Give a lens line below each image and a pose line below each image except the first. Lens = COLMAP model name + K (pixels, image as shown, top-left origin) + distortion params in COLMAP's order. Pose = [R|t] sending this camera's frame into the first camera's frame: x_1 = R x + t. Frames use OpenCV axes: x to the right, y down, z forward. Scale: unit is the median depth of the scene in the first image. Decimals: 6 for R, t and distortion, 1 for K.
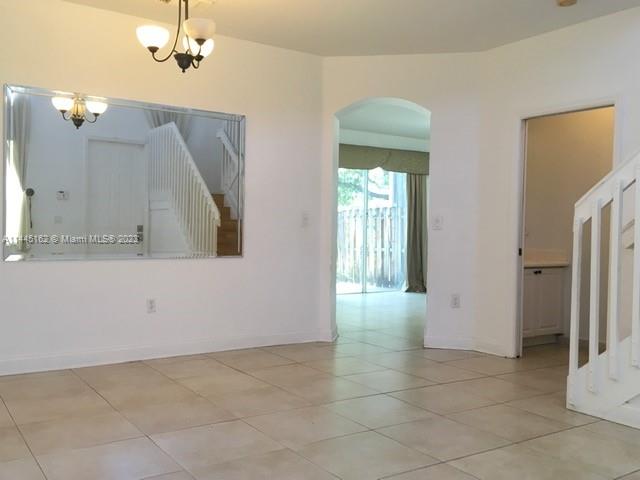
lens RADIAL K [[607.1, 0, 320.0], [0, 607.1, 240.0], [0, 0, 1]] dist [0.050752, -0.019341]
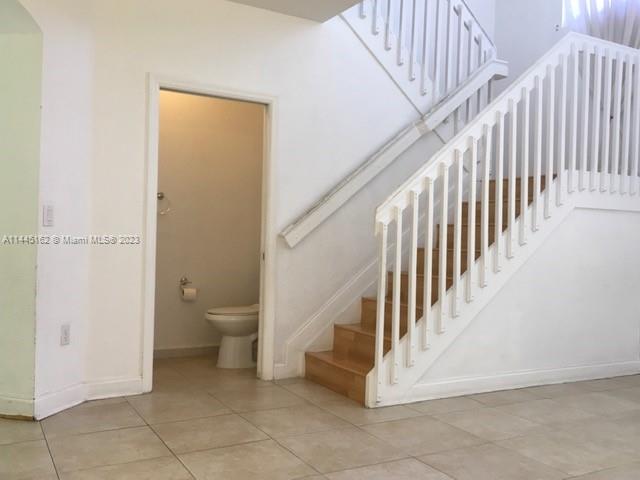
lens RADIAL K [[614.0, 0, 320.0], [0, 614.0, 240.0], [0, 0, 1]] dist [0.042073, -0.022265]
pose [[0.079069, -0.029539, 0.996431, -0.622263], [-0.009010, 0.999499, 0.030345, -0.037201], [-0.996828, -0.011377, 0.078764, 1.004015]]
